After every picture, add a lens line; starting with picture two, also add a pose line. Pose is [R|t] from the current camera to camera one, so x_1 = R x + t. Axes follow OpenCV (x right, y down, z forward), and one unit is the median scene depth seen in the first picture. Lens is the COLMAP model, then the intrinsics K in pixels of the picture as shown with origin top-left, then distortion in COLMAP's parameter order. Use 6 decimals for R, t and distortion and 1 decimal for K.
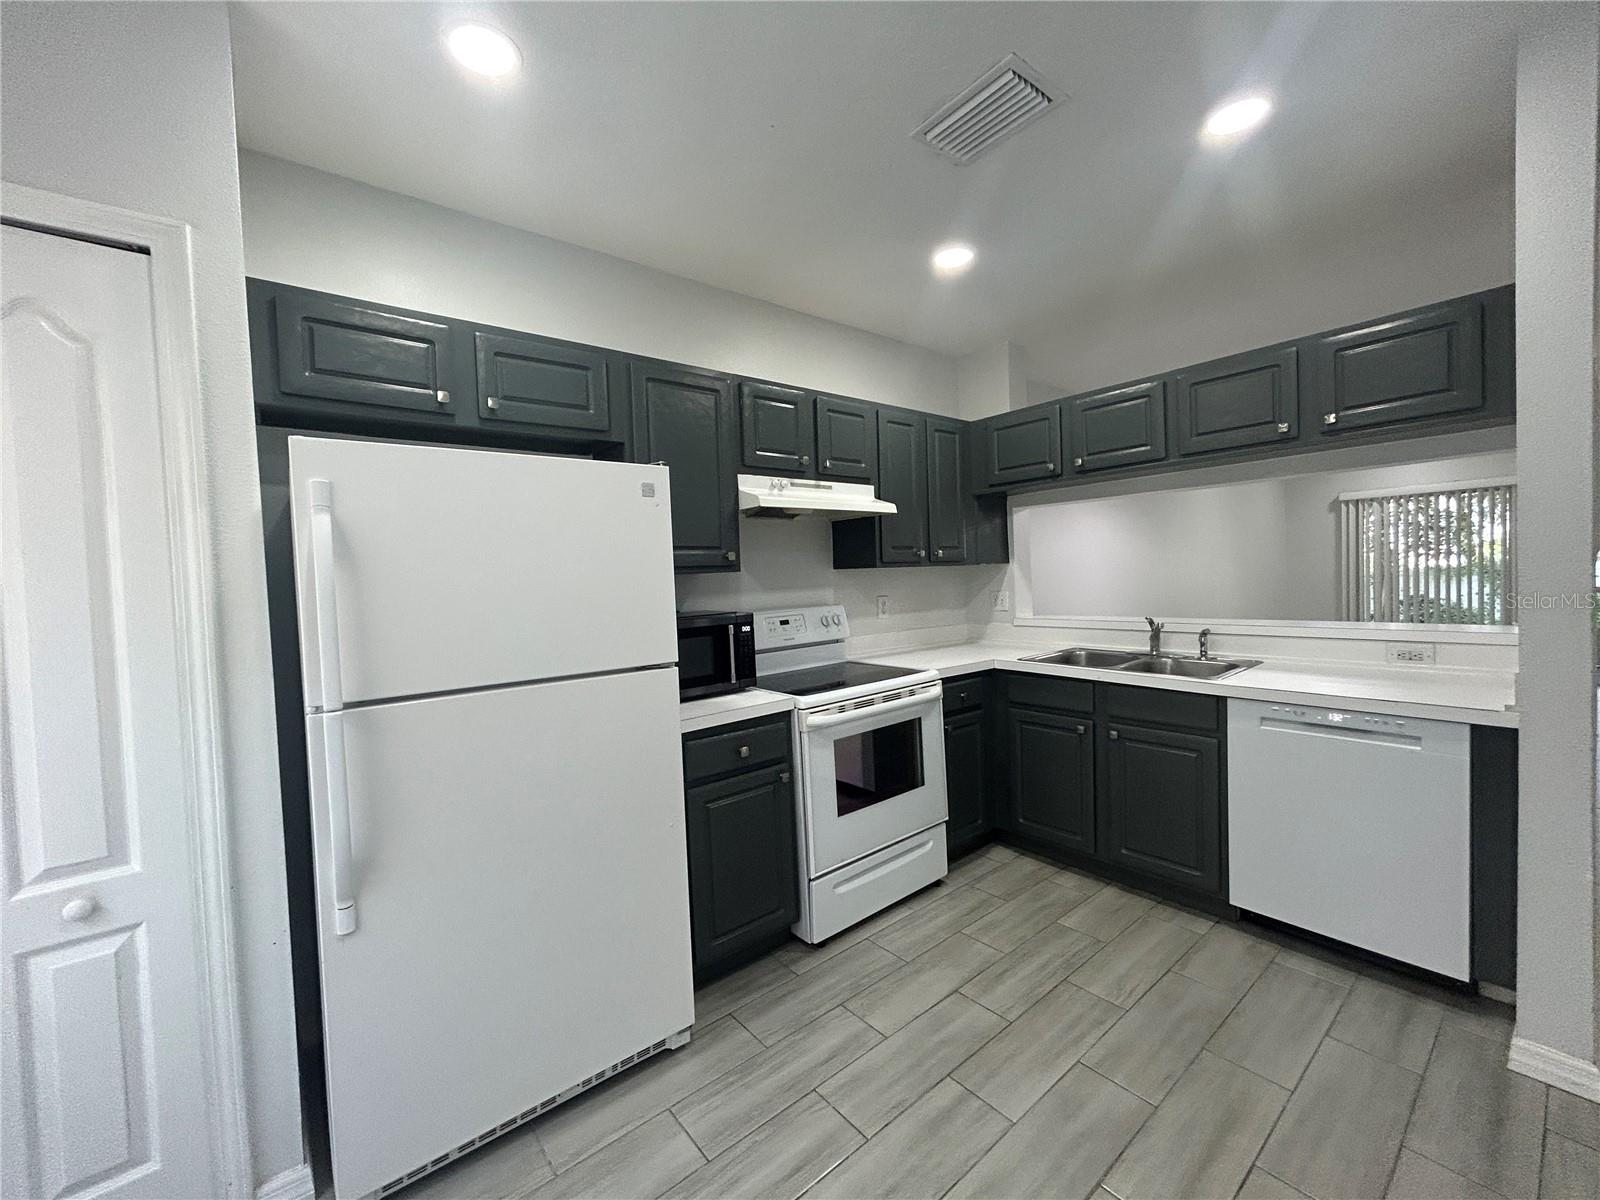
lens RADIAL K [[638.4, 0, 801.0], [0, 638.4, 598.3], [0, 0, 1]] dist [-0.002677, 0.000538]
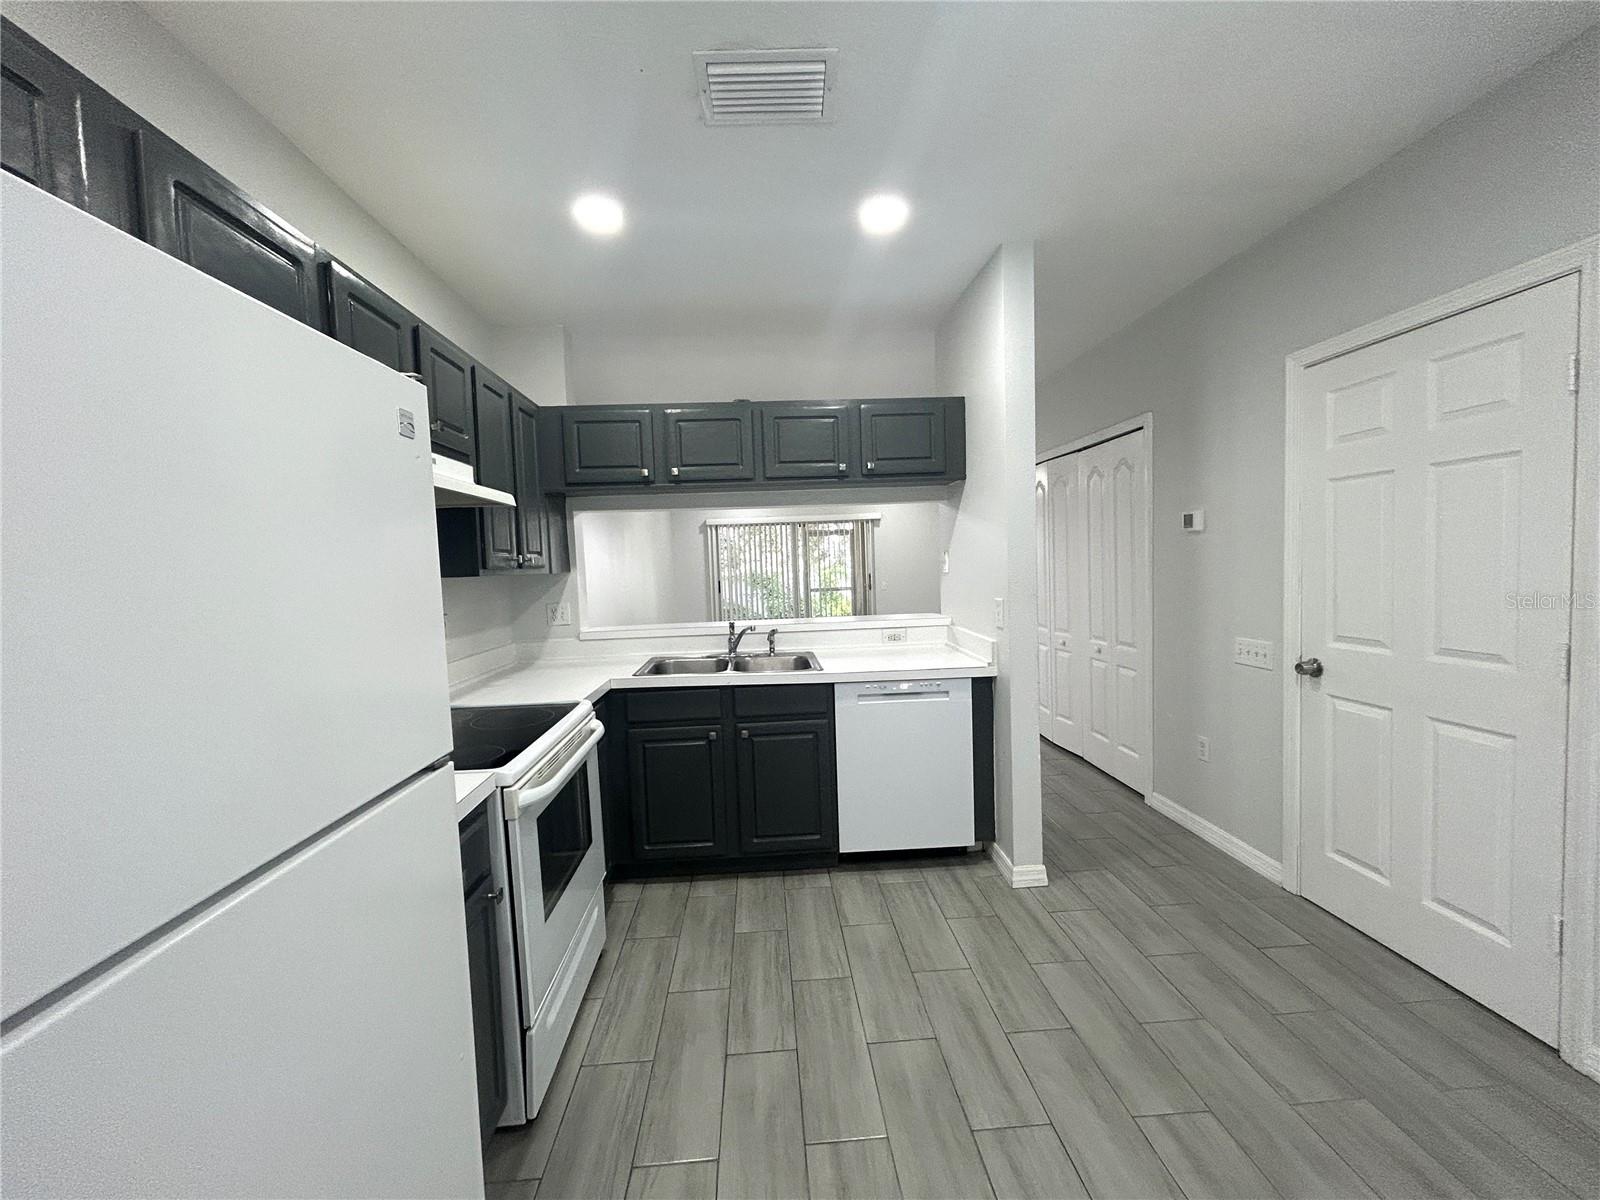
lens RADIAL K [[638.4, 0, 793.8], [0, 638.4, 598.4], [0, 0, 1]] dist [-0.002677, 0.000538]
pose [[0.581464, -0.028490, 0.813073, -0.350757], [0.039937, 0.999181, 0.006451, -0.016362], [-0.812591, 0.028721, 0.582126, 0.342568]]
